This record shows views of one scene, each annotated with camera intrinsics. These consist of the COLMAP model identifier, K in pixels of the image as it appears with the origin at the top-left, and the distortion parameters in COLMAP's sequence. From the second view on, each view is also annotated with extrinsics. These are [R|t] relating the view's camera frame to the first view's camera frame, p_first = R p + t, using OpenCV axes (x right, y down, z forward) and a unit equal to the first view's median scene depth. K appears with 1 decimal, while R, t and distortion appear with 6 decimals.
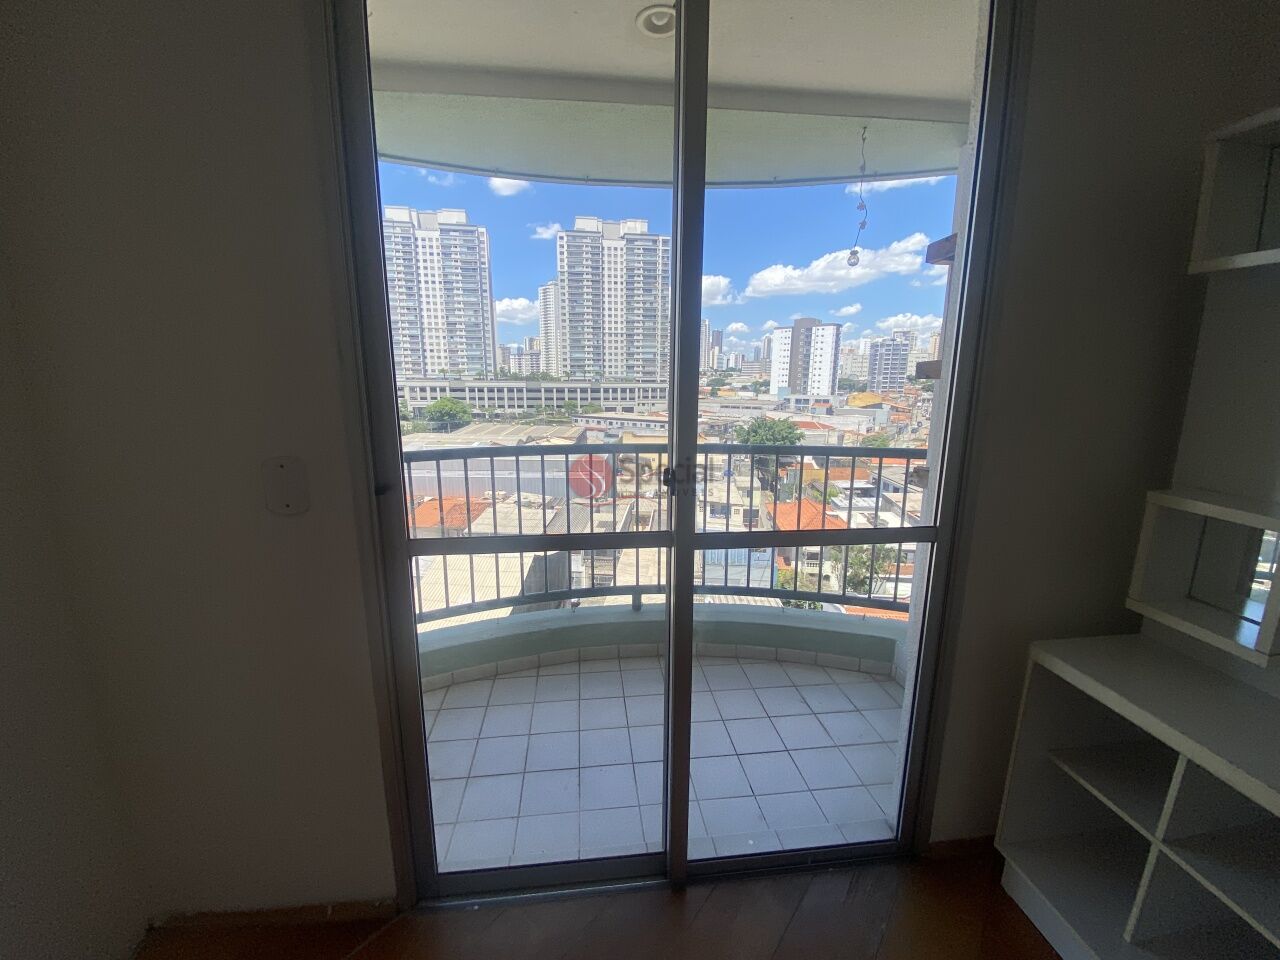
lens RADIAL K [[517.6, 0, 627.9], [0, 517.6, 519.4], [0, 0, 1]] dist [0.000035, -0.000608]
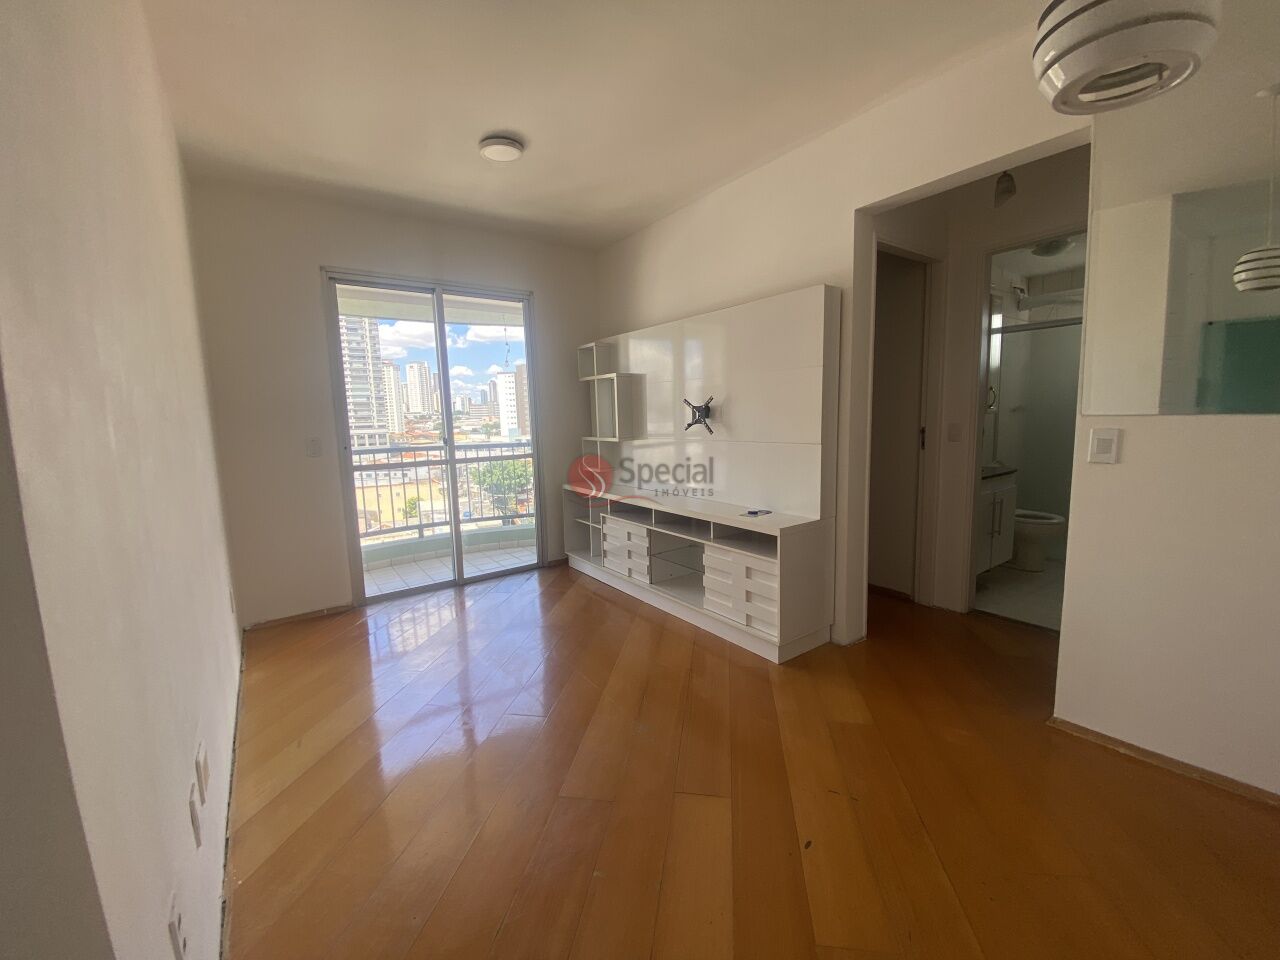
lens RADIAL K [[517.6, 0, 639.2], [0, 517.6, 482.3], [0, 0, 1]] dist [0.000035, -0.000608]
pose [[0.866865, -0.082231, 0.491714, -0.323840], [0.153383, 0.982454, -0.106106, 0.478378], [-0.474361, 0.167400, 0.864268, -1.558801]]
